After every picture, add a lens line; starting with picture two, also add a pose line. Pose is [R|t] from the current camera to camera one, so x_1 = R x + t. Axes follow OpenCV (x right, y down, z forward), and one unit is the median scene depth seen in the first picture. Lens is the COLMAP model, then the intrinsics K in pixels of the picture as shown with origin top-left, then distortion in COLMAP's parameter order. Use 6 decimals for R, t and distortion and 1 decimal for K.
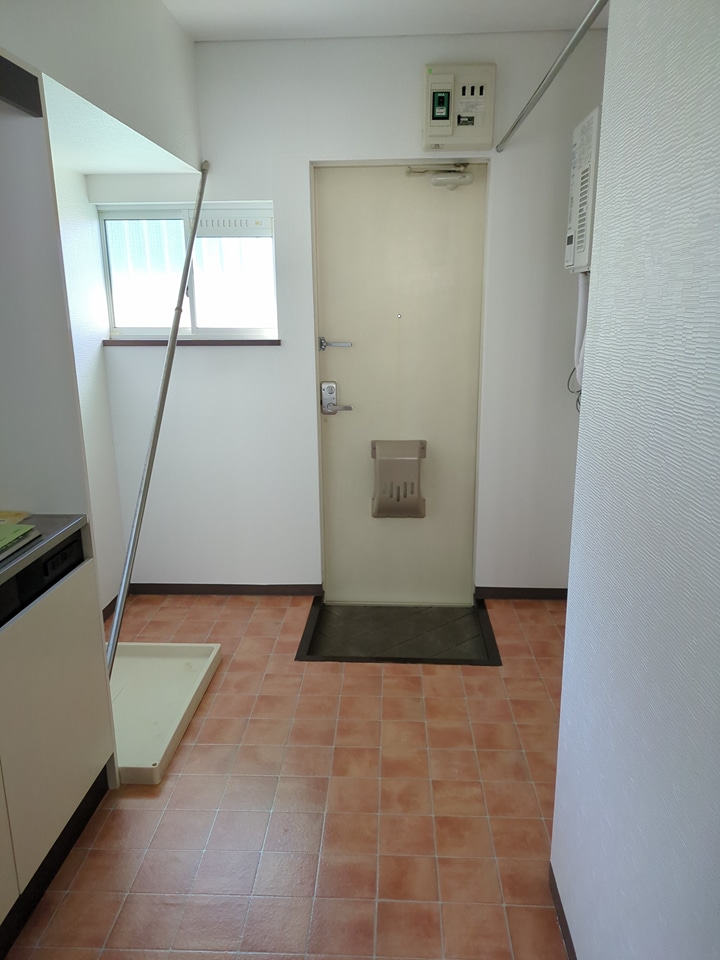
lens RADIAL K [[741.9, 0, 361.0], [0, 741.9, 489.4], [0, 0, 1]] dist [0.046933, -0.025474]
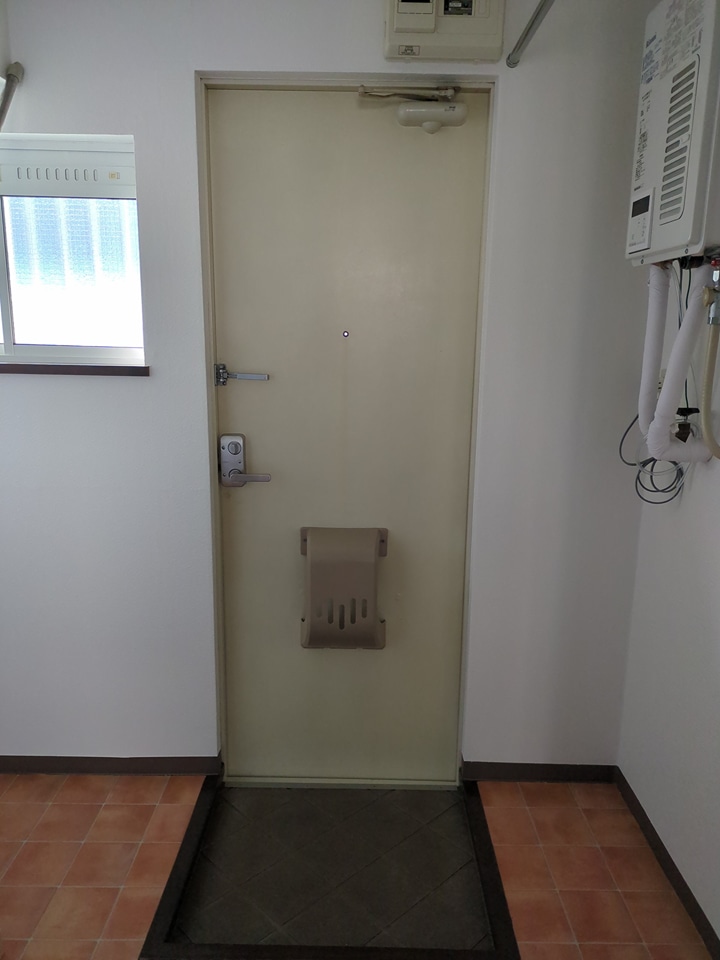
lens RADIAL K [[741.9, 0, 362.5], [0, 741.9, 475.3], [0, 0, 1]] dist [0.046933, -0.025474]
pose [[0.998590, 0.013483, 0.051343, 0.034539], [-0.010890, 0.998667, -0.050449, -0.081726], [-0.051955, 0.049818, 0.997406, 0.378666]]
